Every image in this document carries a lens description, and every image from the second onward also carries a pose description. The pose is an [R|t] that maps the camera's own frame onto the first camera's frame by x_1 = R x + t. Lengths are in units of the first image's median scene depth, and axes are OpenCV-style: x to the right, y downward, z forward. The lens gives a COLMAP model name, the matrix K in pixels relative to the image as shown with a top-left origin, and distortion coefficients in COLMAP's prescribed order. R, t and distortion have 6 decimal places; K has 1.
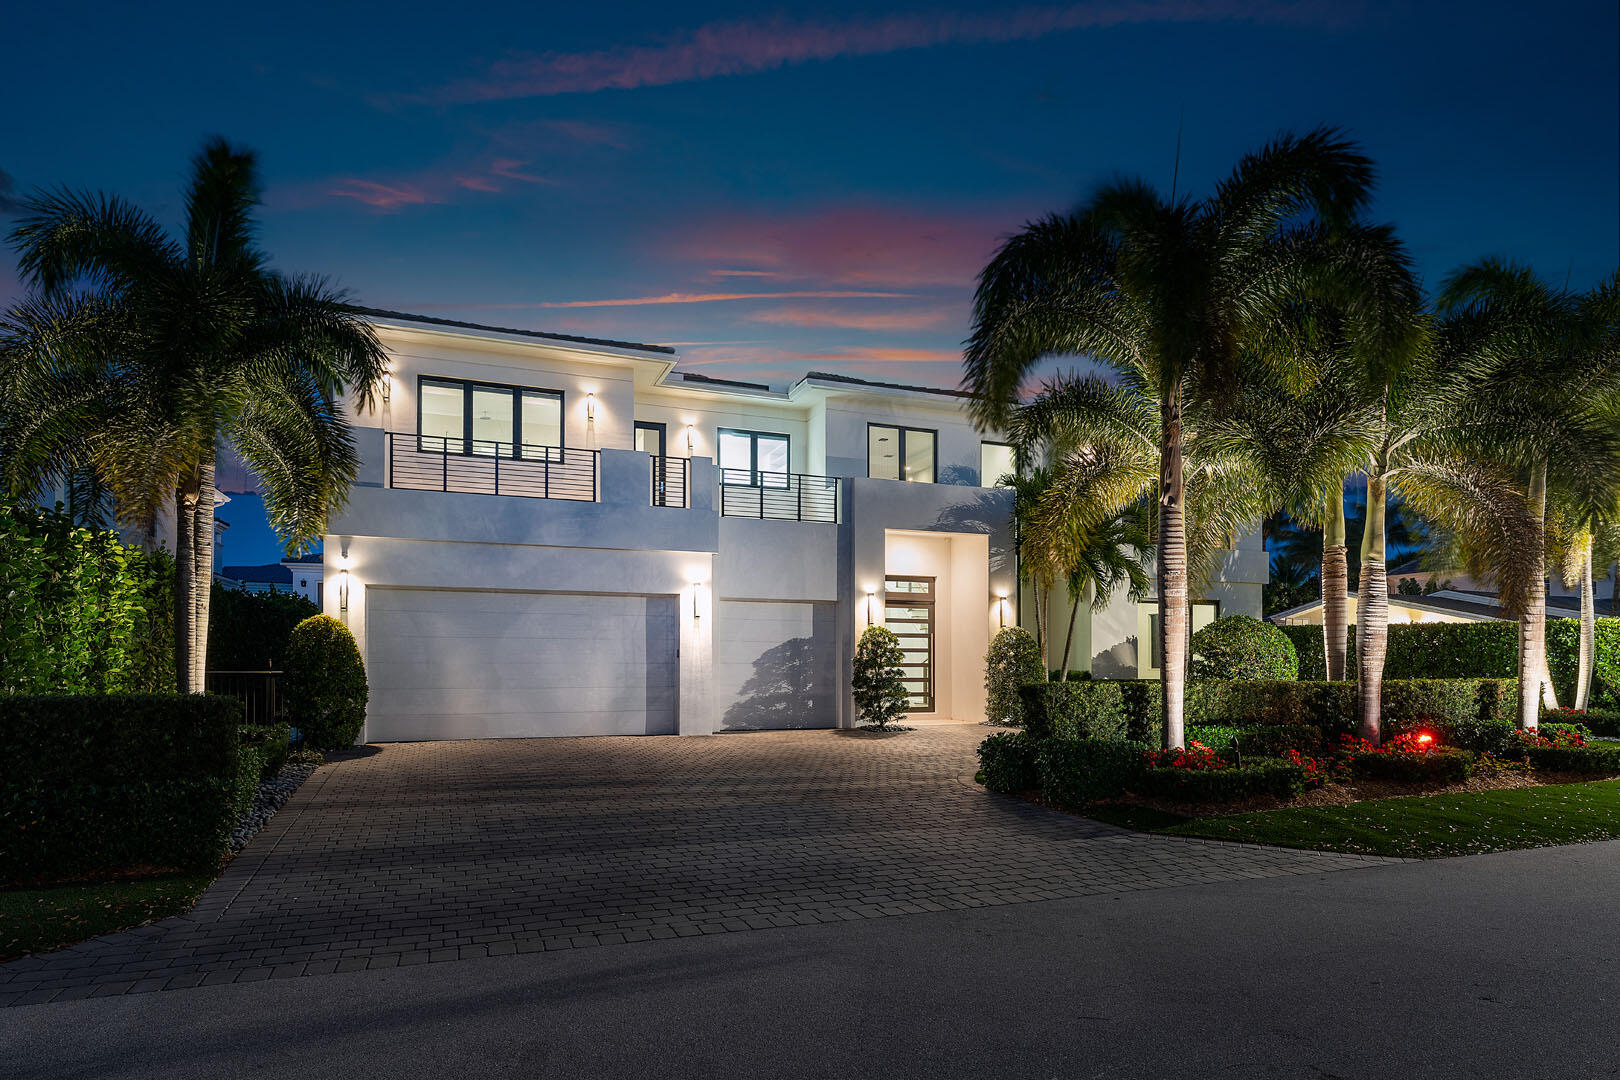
lens RADIAL K [[887.2, 0, 805.0], [0, 887.2, 662.2], [0, 0, 1]] dist [0.006439, 0.000773]
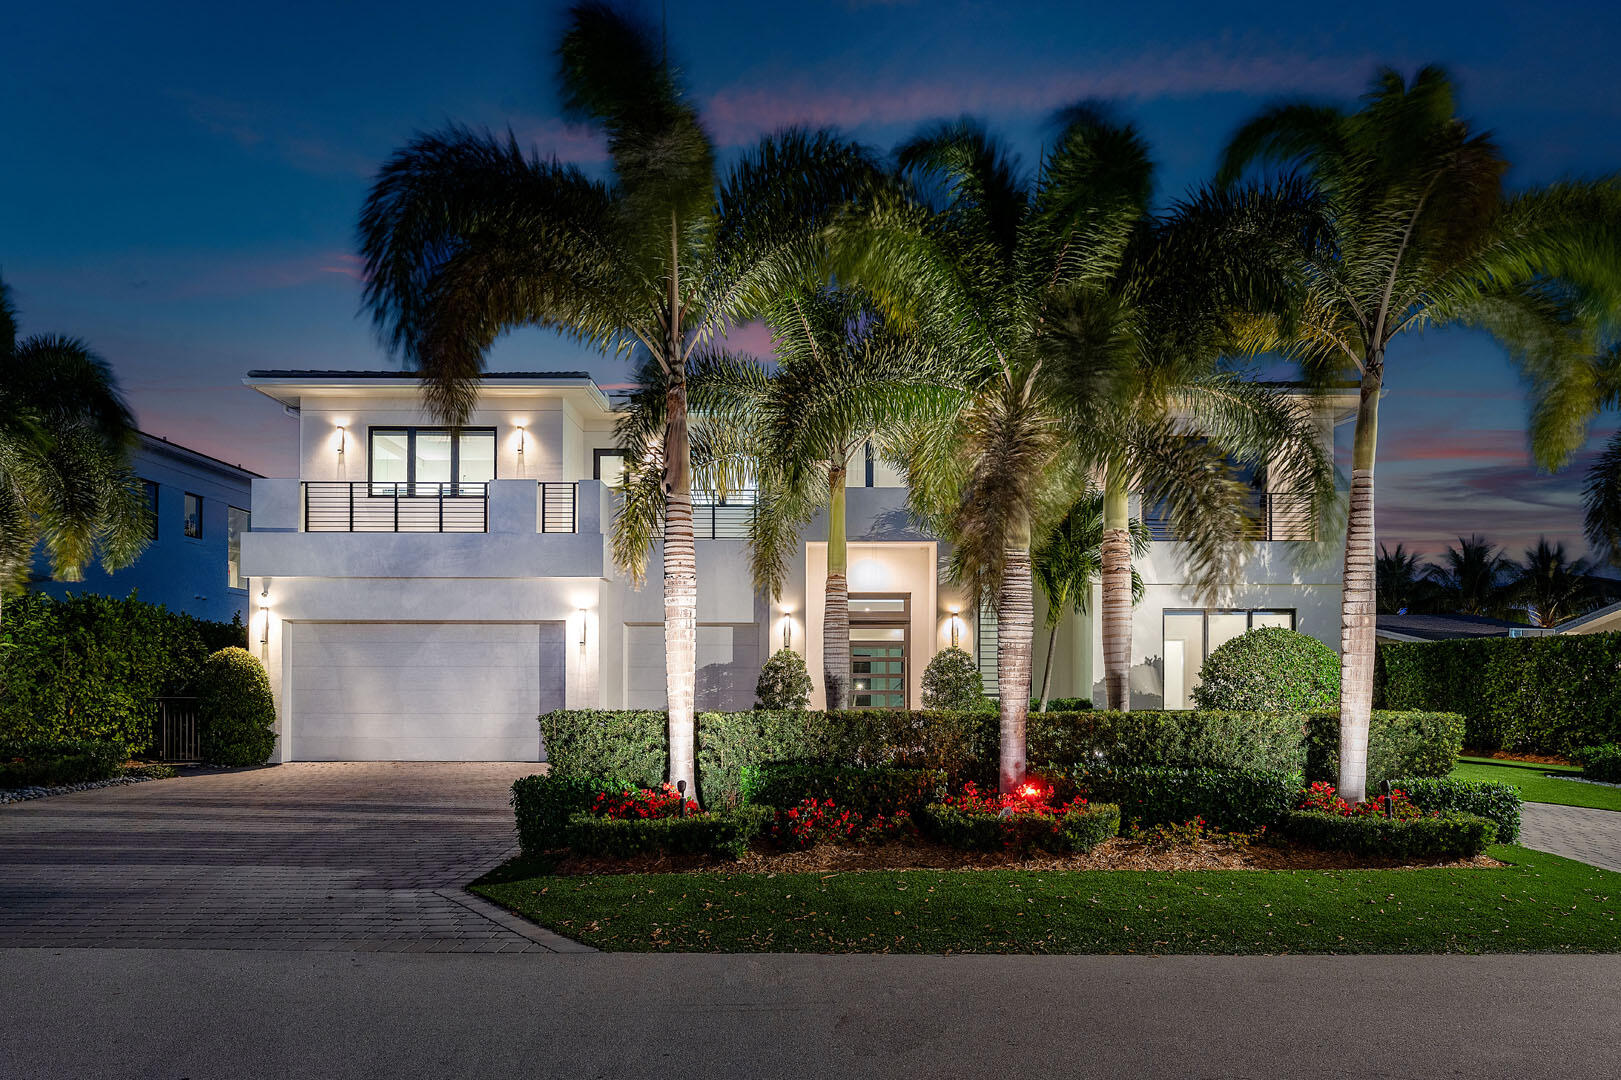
lens RADIAL K [[897.3, 0, 815.6], [0, 897.3, 698.9], [0, 0, 1]] dist [0.002232, -0.000185]
pose [[0.935794, 0.002219, -0.352539, 0.473047], [0.001032, 0.999959, 0.009032, 0.002382], [0.352545, -0.008816, 0.935753, 0.159126]]
